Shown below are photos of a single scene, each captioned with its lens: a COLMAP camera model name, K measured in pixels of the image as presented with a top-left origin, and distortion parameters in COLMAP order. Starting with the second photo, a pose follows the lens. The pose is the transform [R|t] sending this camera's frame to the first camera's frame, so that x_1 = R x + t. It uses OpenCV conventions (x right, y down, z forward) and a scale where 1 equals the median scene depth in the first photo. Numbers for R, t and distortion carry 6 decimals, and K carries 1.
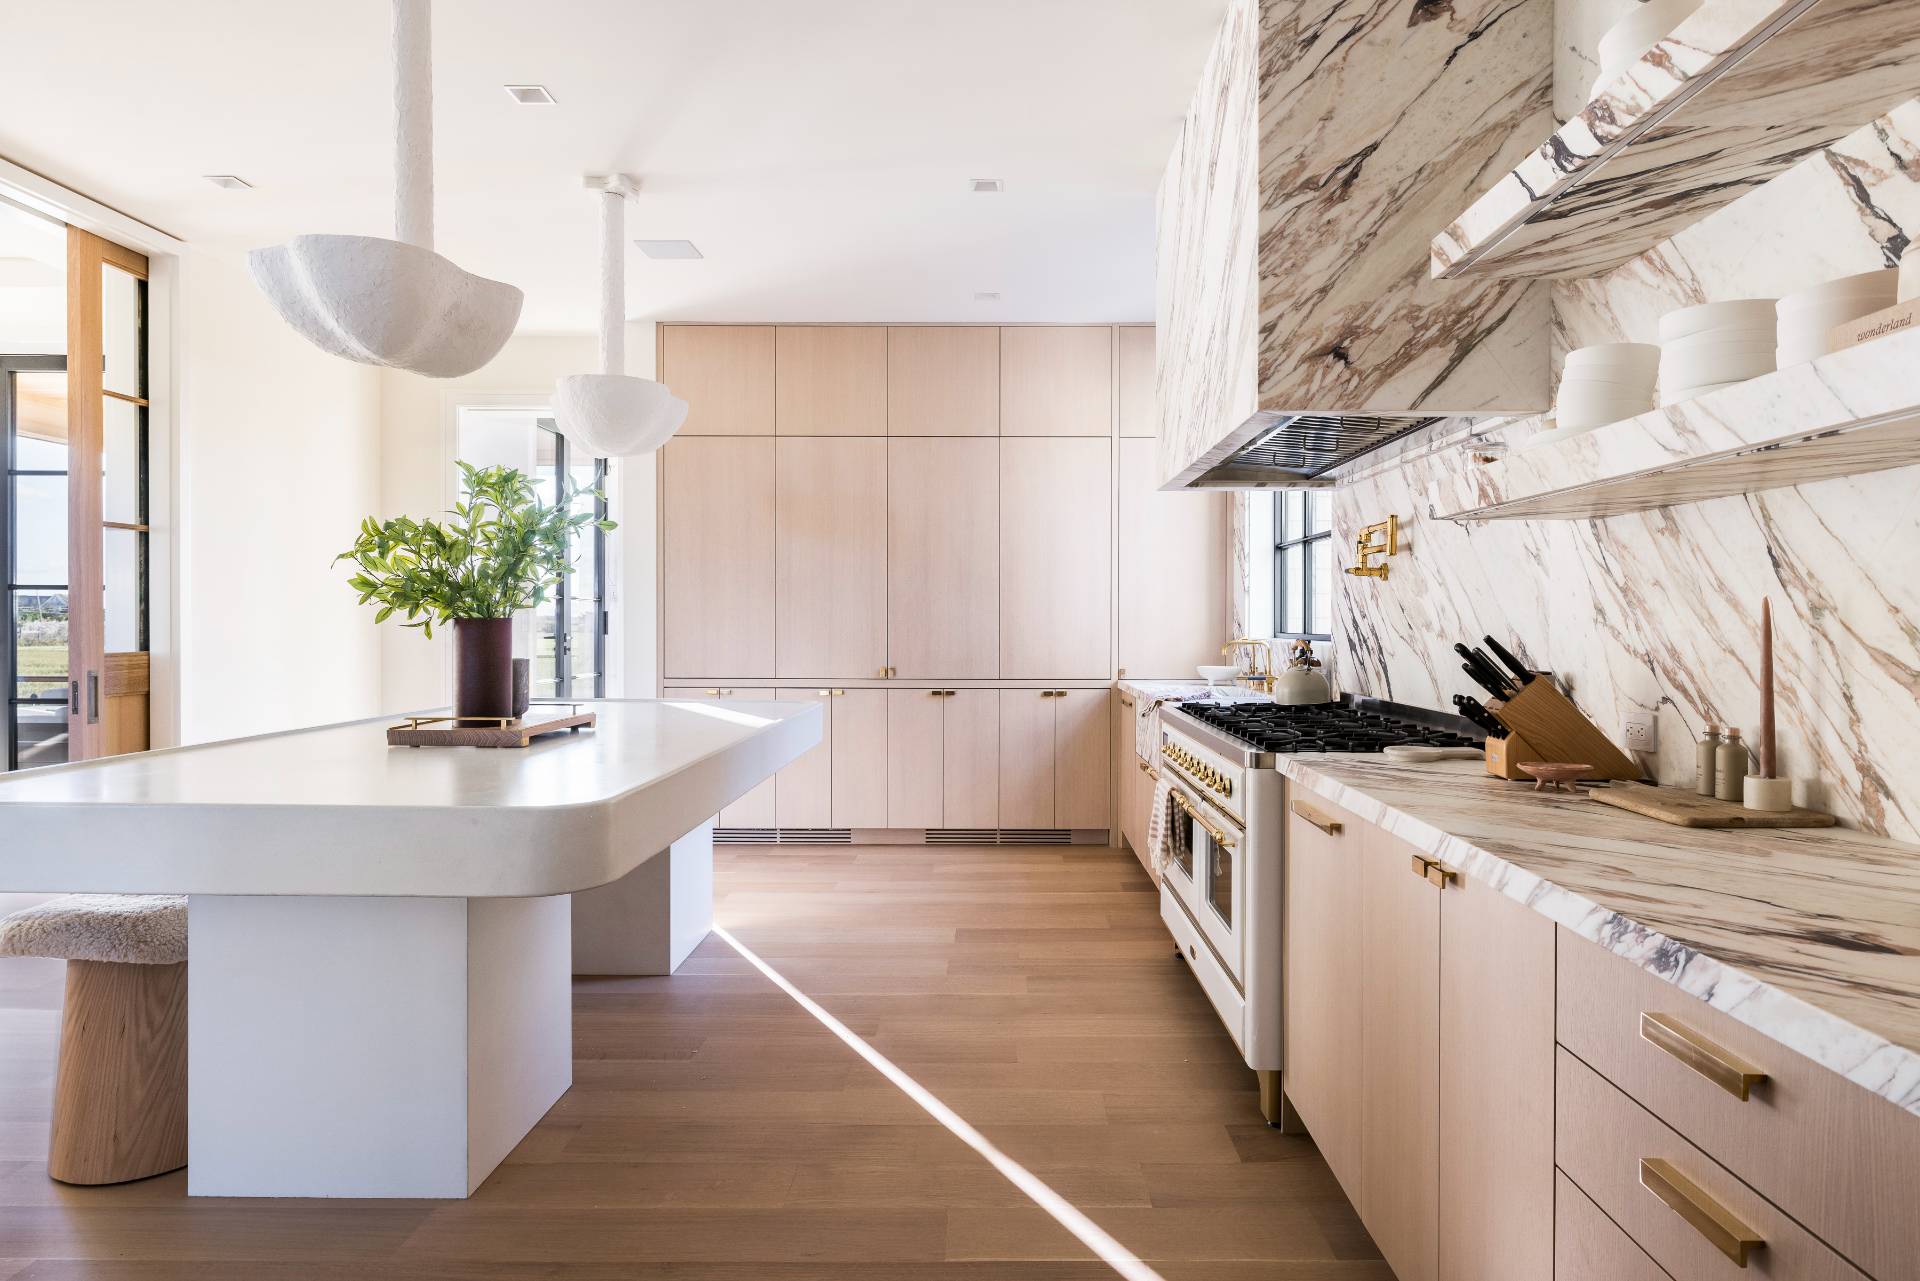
lens RADIAL K [[1148.9, 0, 989.9], [0, 1148.9, 628.5], [0, 0, 1]] dist [0.000772, 0.000844]
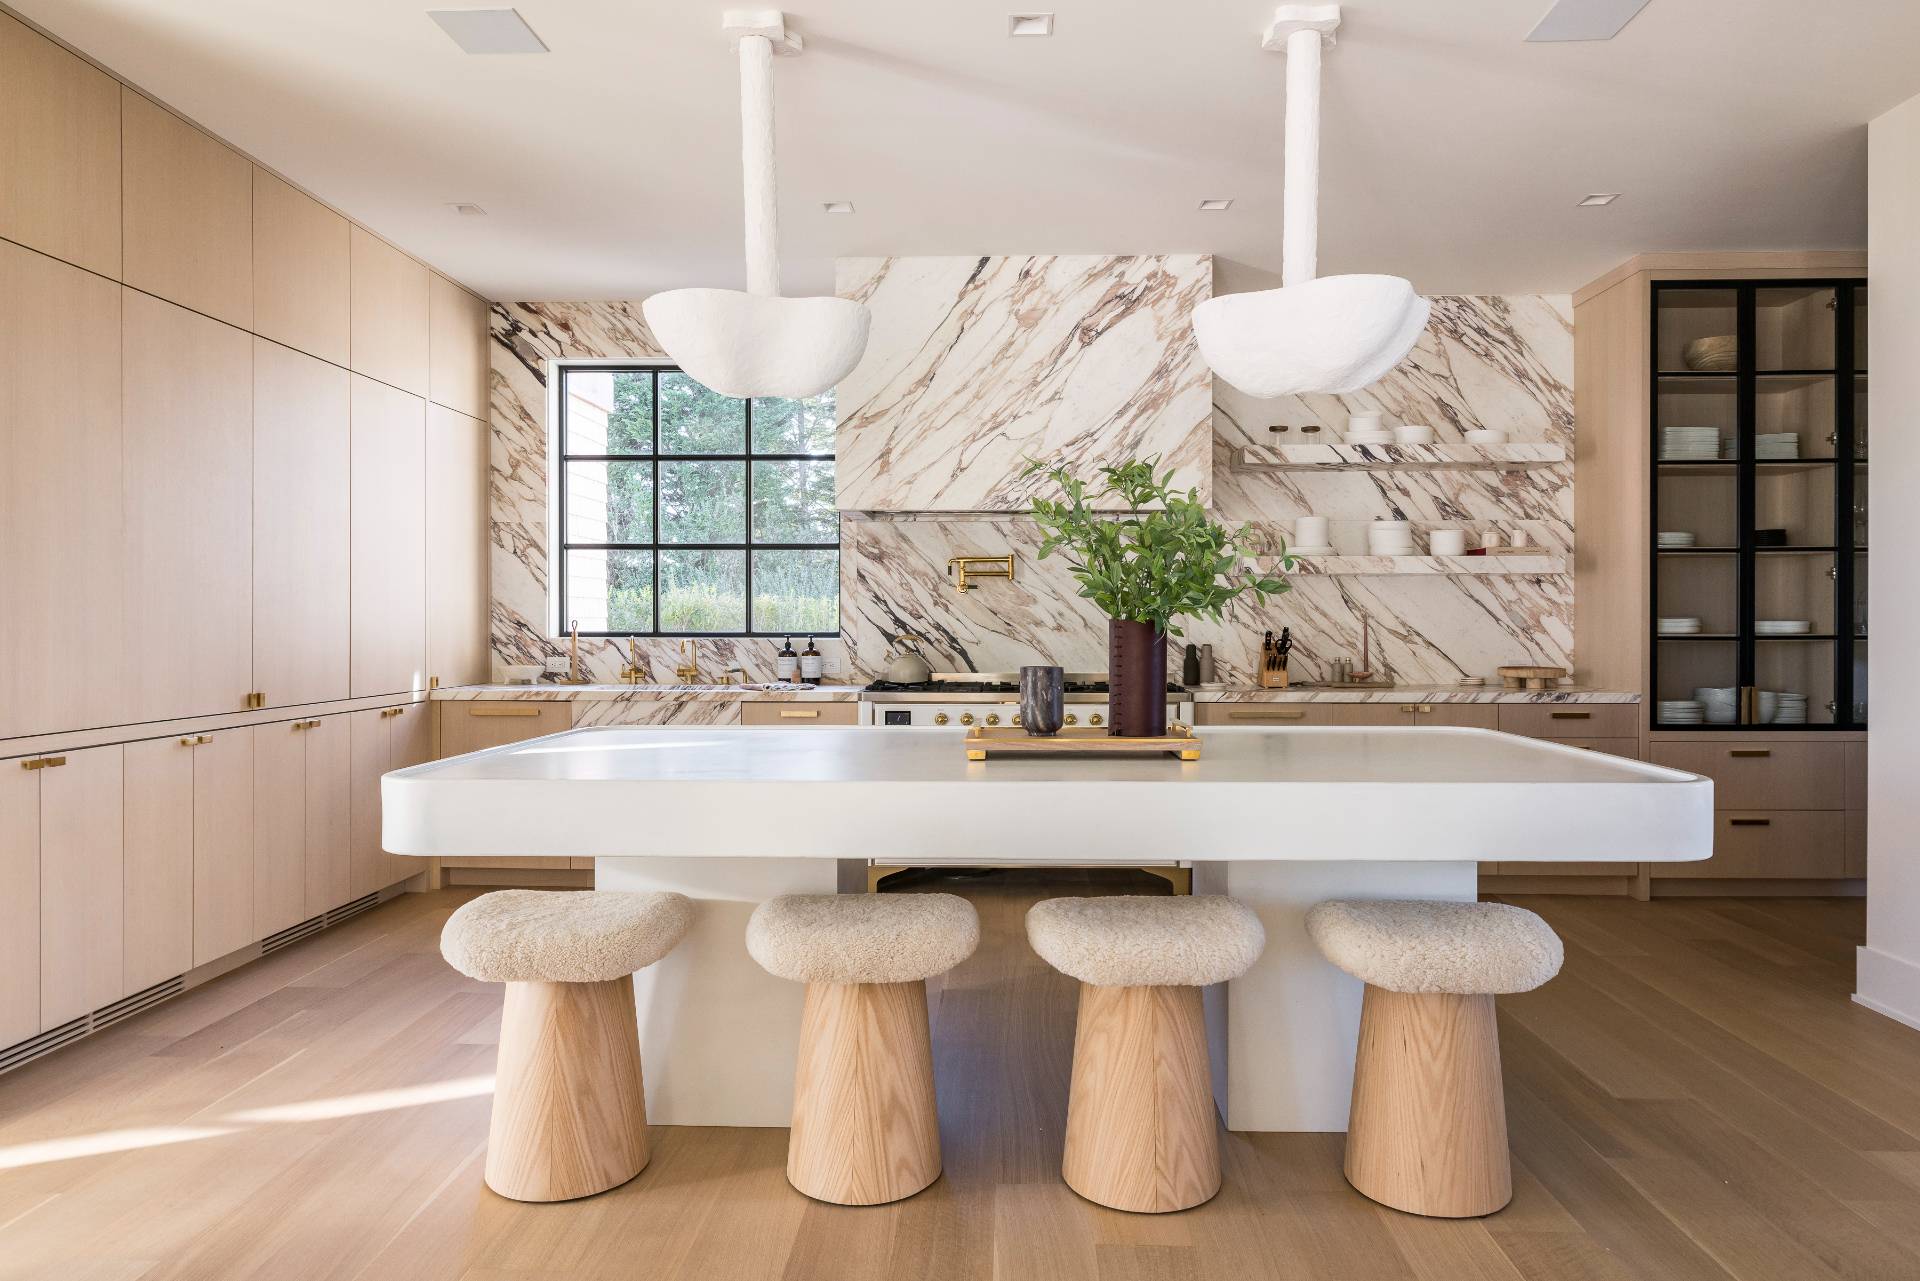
lens RADIAL K [[1148.9, 0, 989.9], [0, 1148.9, 628.5], [0, 0, 1]] dist [0.000772, 0.000844]
pose [[0.015401, -0.005479, 0.999866, -2.116596], [0.006284, 0.999966, 0.005382, -0.007578], [-0.999862, 0.006200, 0.015435, 1.720008]]
